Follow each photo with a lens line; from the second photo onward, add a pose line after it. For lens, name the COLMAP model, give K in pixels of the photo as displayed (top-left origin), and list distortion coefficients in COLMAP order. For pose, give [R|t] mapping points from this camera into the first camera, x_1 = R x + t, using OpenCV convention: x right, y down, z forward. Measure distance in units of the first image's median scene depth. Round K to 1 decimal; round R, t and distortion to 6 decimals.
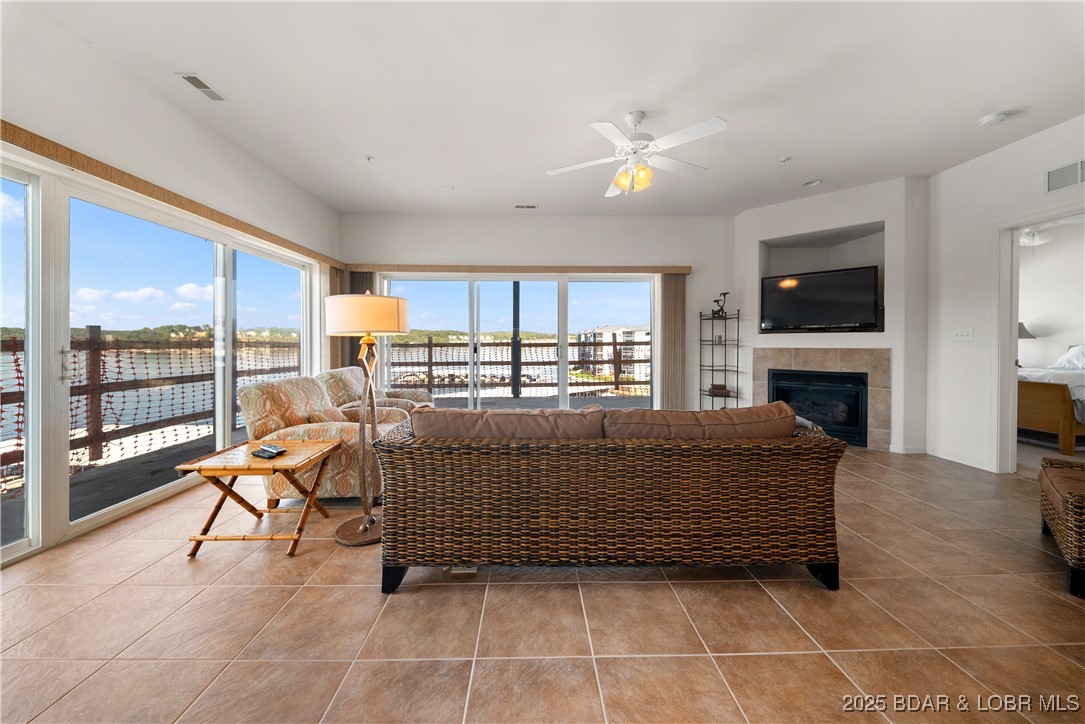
lens RADIAL K [[385.5, 0, 538.4], [0, 385.5, 345.0], [0, 0, 1]] dist [-0.000792, -0.003230]
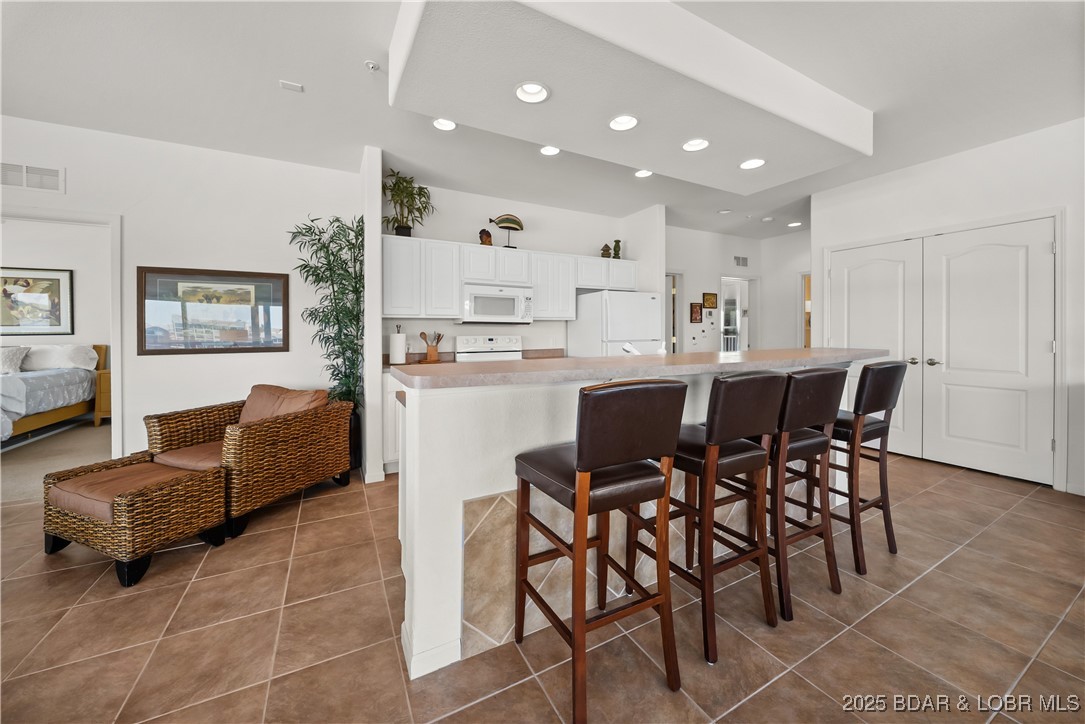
lens RADIAL K [[393.5, 0, 537.1], [0, 393.5, 335.0], [0, 0, 1]] dist [-0.000039, -0.002906]
pose [[-0.446356, -0.006000, 0.894835, -0.050195], [0.012621, 0.999836, 0.013000, -0.027613], [-0.894767, 0.017096, -0.446207, 0.183624]]
